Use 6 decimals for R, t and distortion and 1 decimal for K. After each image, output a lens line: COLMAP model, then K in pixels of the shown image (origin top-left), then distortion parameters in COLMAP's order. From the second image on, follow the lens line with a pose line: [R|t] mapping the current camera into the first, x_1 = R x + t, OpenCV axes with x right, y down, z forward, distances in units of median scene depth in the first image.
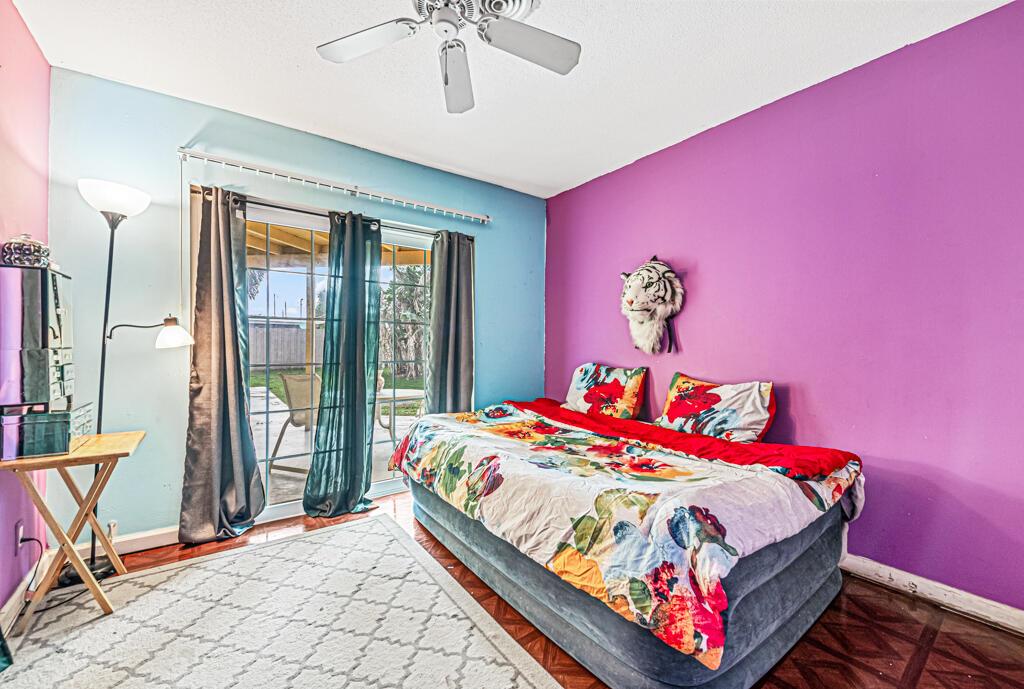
lens RADIAL K [[410.7, 0, 506.5], [0, 410.7, 349.8], [0, 0, 1]] dist [-0.002349, -0.002102]
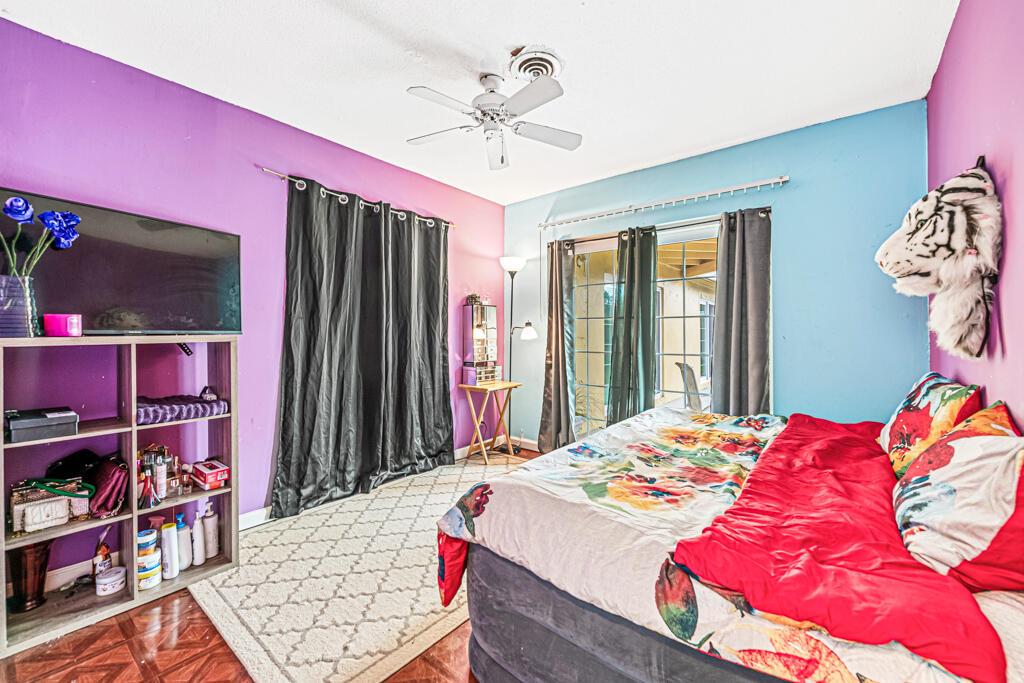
lens RADIAL K [[410.7, 0, 505.5], [0, 410.7, 334.7], [0, 0, 1]] dist [-0.002349, -0.002102]
pose [[0.250860, -0.003697, -0.968016, 0.783547], [-0.017593, 0.999810, -0.008377, -0.005938], [0.967864, 0.019132, 0.250747, 0.390773]]
